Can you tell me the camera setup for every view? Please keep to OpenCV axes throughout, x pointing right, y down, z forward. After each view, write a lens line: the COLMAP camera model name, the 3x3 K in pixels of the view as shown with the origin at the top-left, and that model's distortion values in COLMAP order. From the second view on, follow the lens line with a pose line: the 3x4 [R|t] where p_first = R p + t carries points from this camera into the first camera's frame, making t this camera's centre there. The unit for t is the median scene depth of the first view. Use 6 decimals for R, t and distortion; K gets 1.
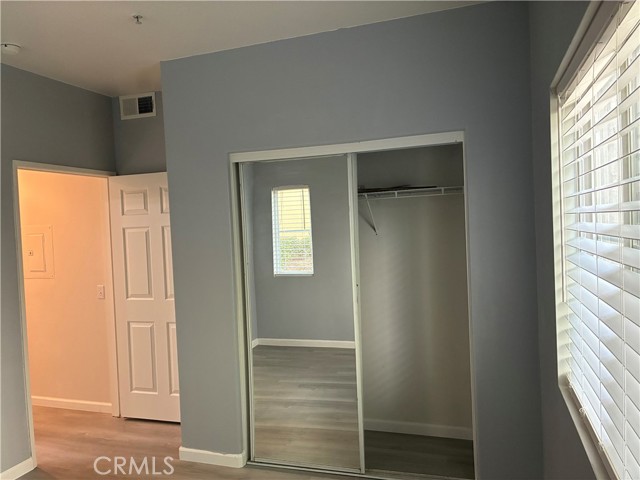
lens RADIAL K [[482.8, 0, 322.7], [0, 482.8, 236.2], [0, 0, 1]] dist [0.034179, -0.008582]
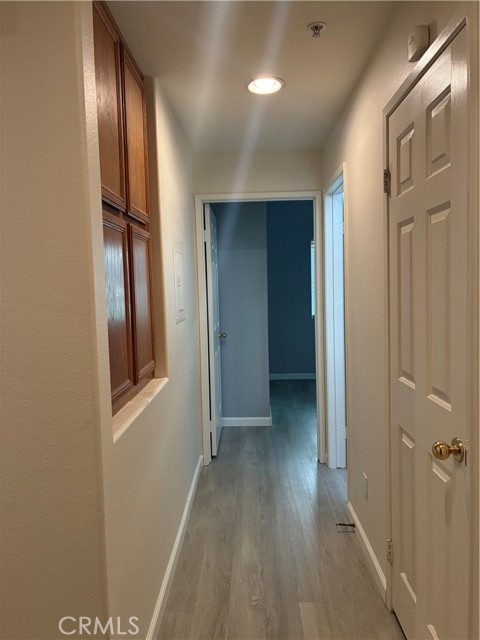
lens RADIAL K [[482.8, 0, 240.8], [0, 482.8, 317.0], [0, 0, 1]] dist [0.034179, -0.008582]
pose [[-0.300780, -0.010511, 0.953636, -1.341591], [0.062791, 0.997551, 0.030799, 0.115251], [-0.951624, 0.069143, -0.299383, 1.293102]]
